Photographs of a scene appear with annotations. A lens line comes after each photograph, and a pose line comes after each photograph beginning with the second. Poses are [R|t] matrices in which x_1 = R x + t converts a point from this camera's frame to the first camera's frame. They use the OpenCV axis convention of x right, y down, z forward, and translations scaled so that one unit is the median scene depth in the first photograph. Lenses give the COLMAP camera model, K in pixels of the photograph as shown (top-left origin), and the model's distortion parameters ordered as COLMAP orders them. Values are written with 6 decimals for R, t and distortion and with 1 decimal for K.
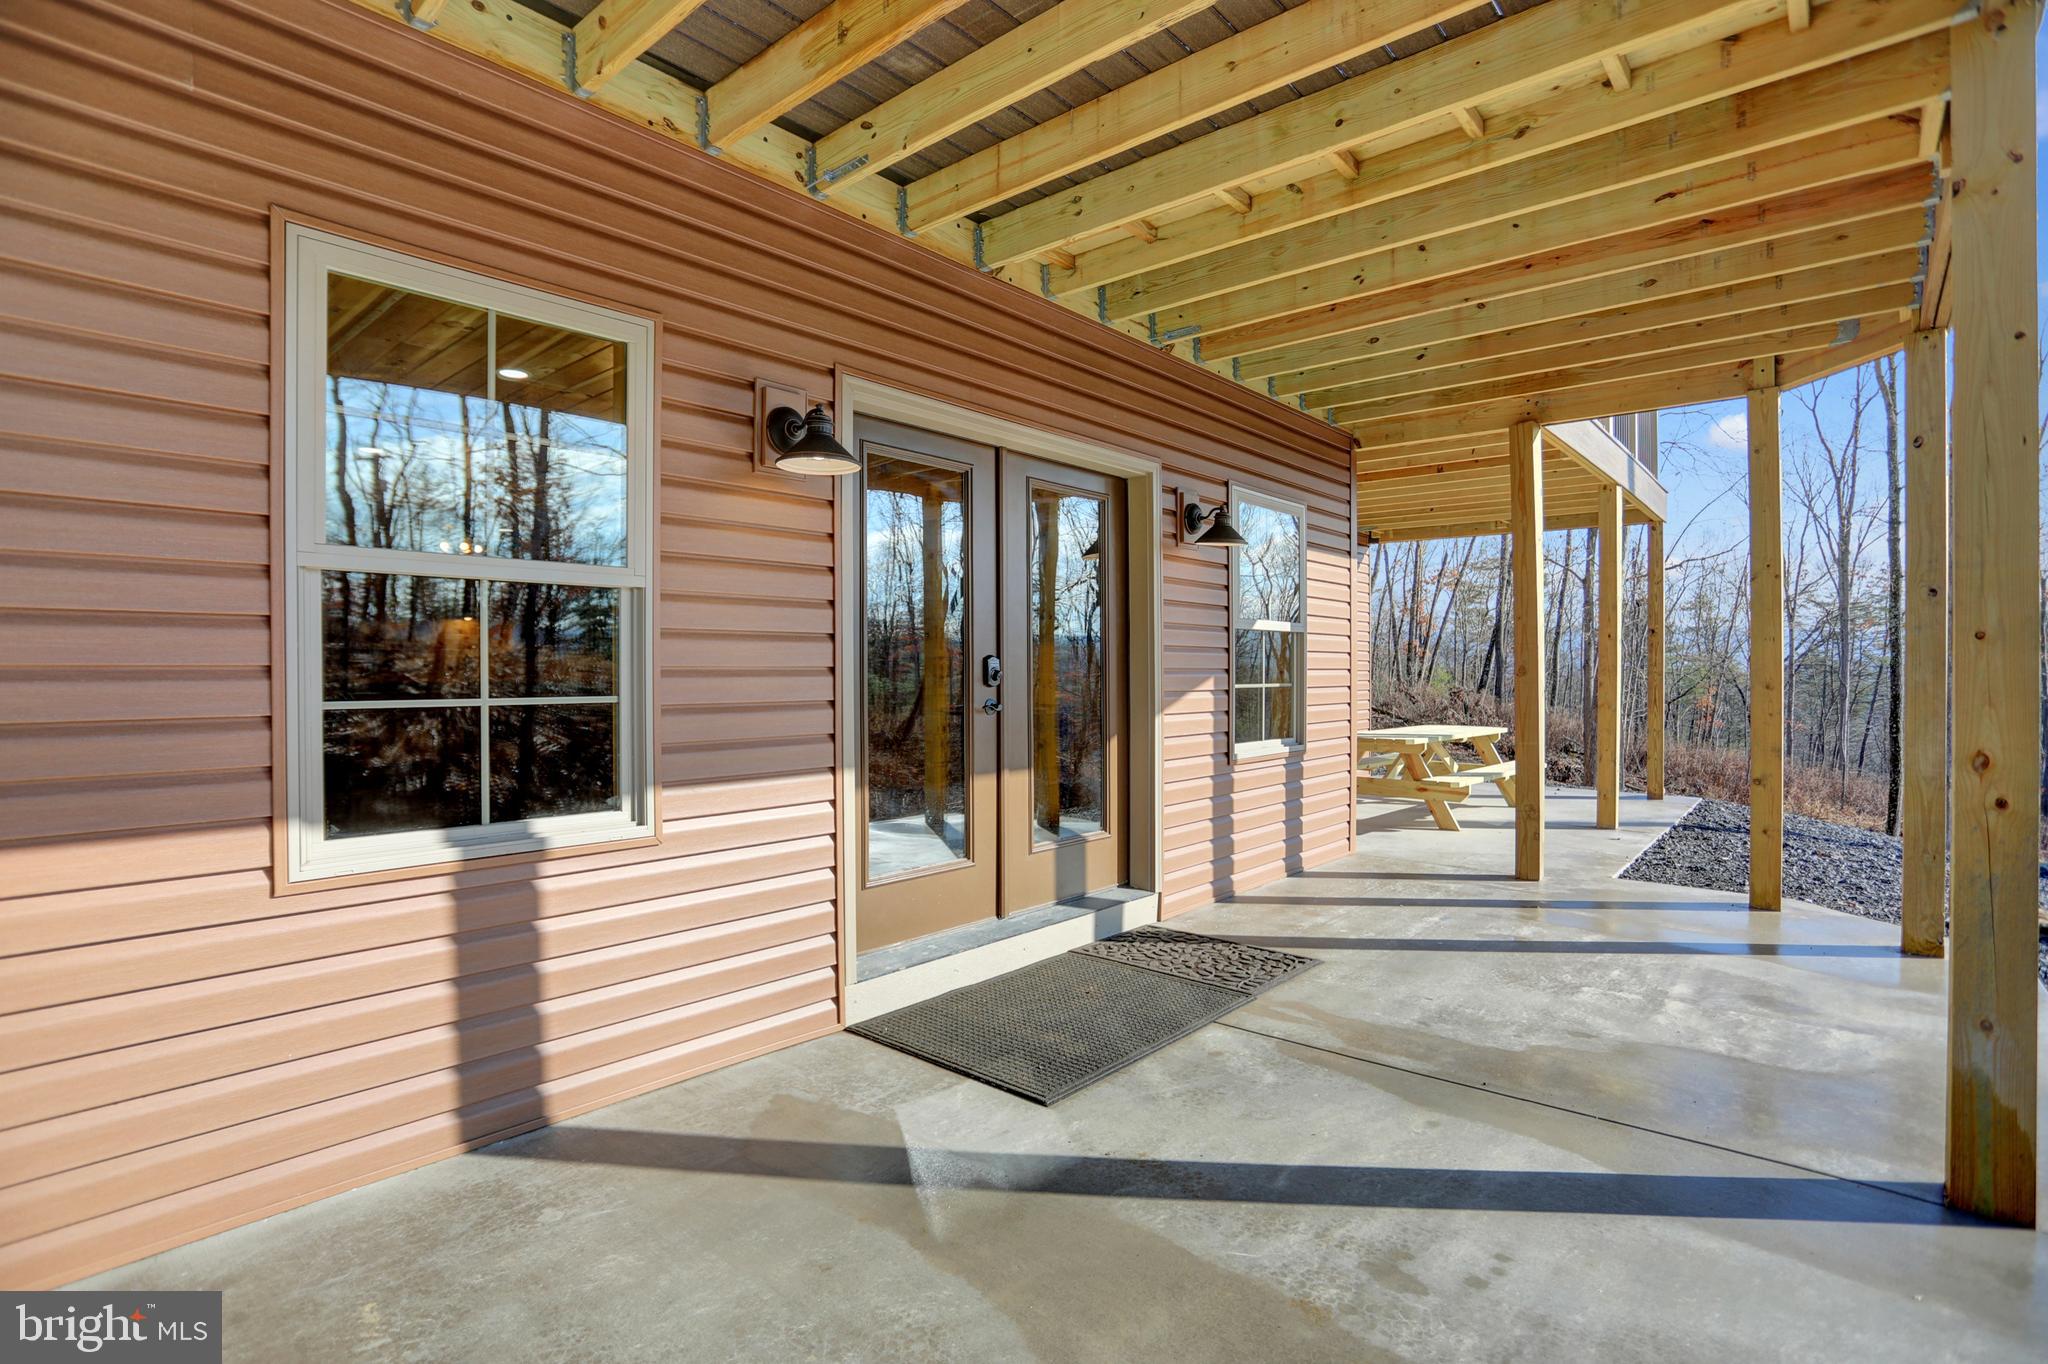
lens RADIAL K [[993.4, 0, 1024.0], [0, 993.4, 682.0], [0, 0, 1]] dist [-0.062201, 0.024754]
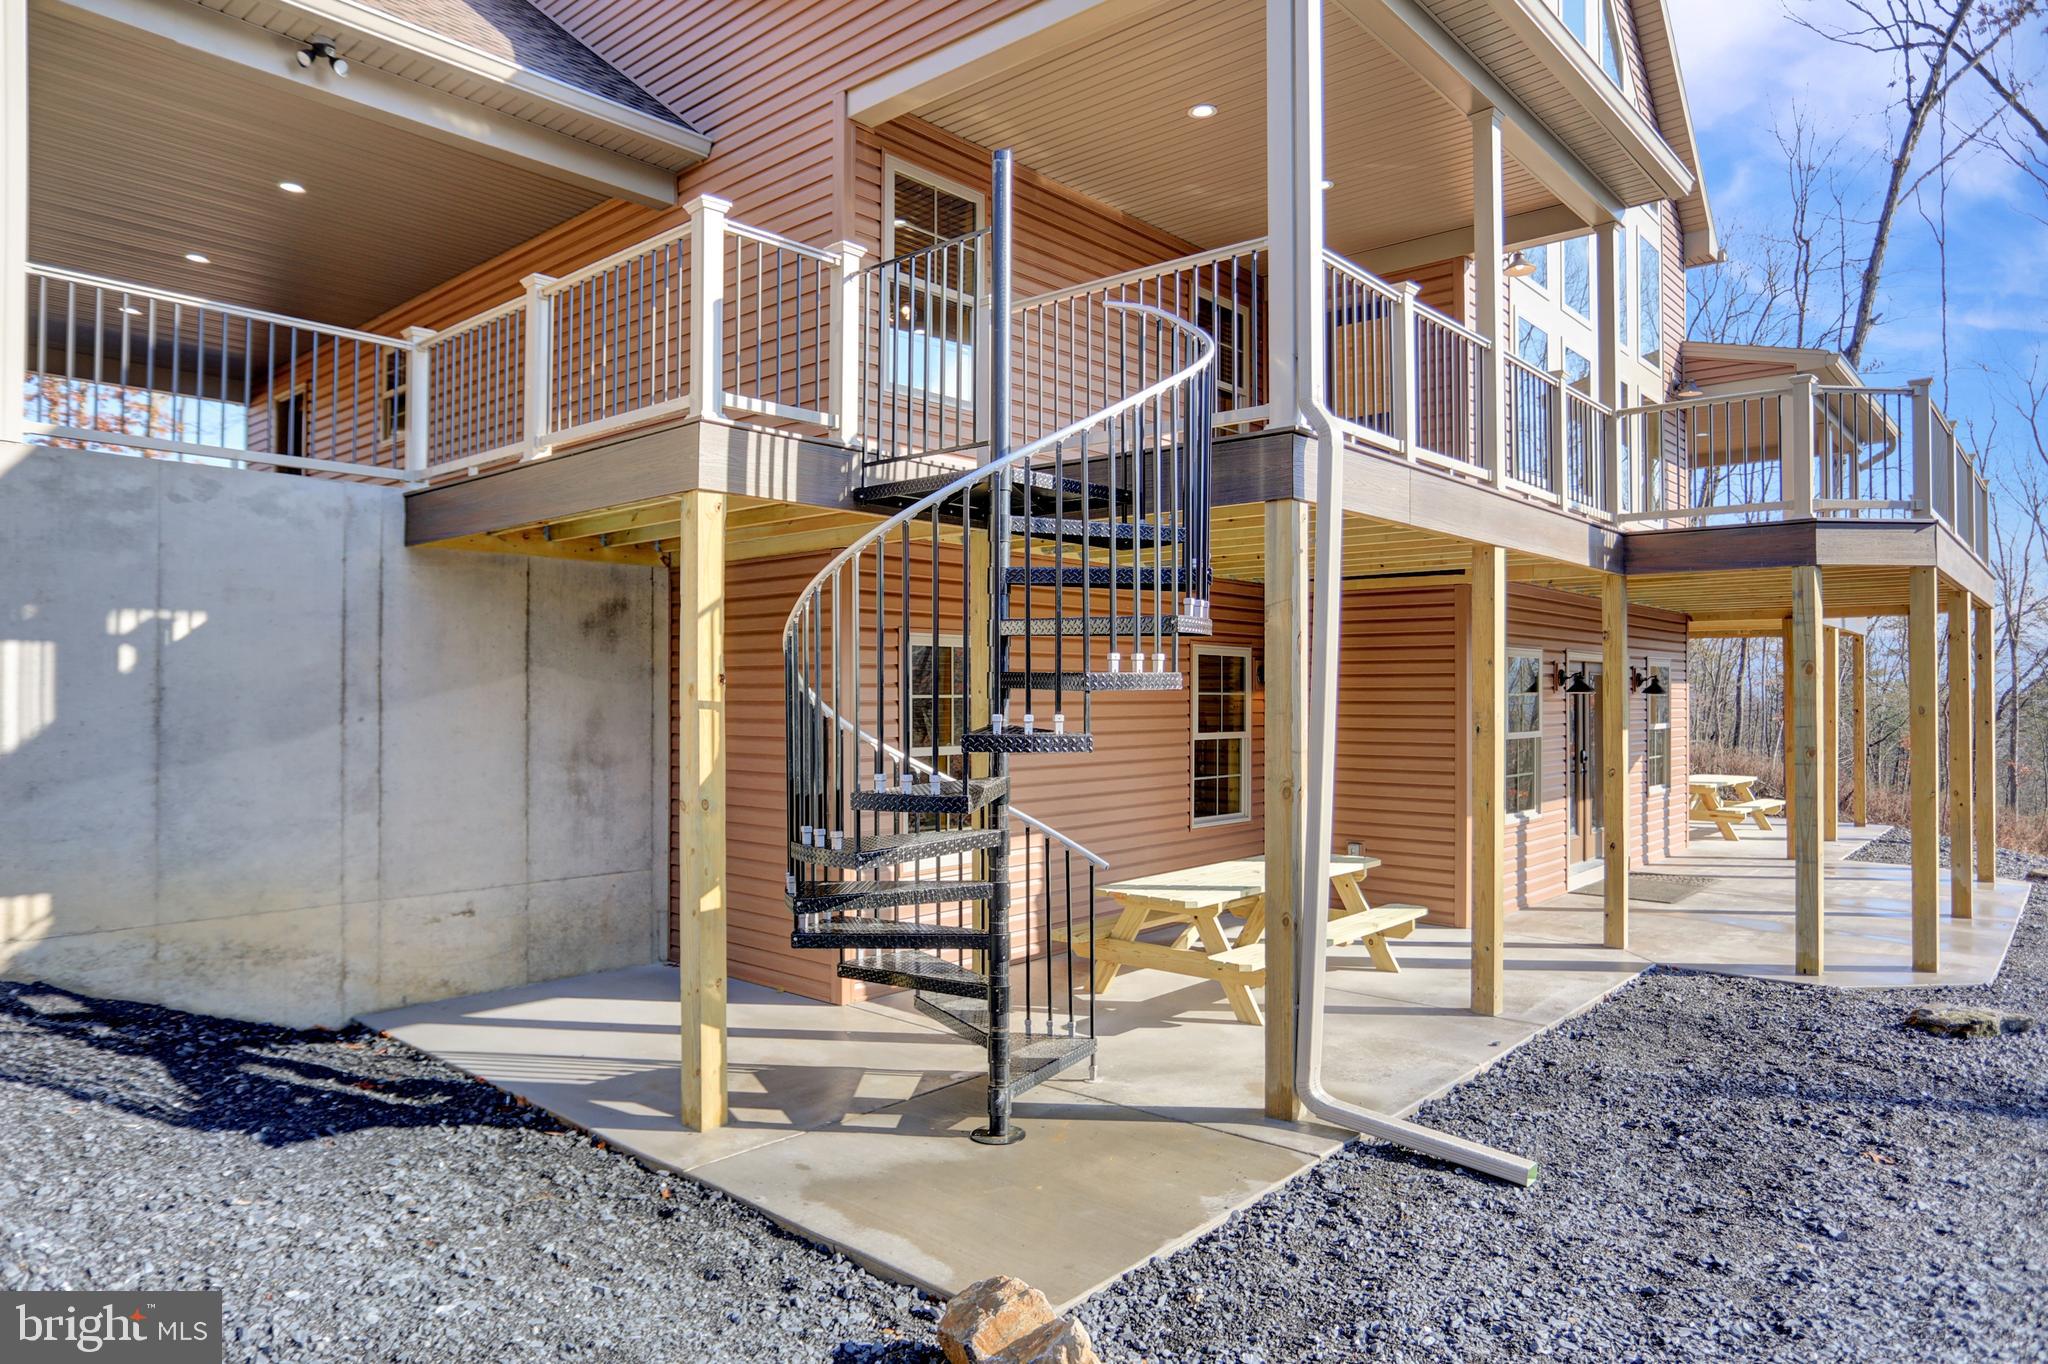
lens RADIAL K [[1261.0, 0, 1024.0], [0, 1261.0, 682.0], [0, 0, 1]] dist [-0.060223, 0.042007]
pose [[0.999927, -0.000865, -0.012070, -0.690845], [0.000584, 0.999729, -0.023275, -0.063035], [0.012087, 0.023266, 0.999656, -1.039609]]
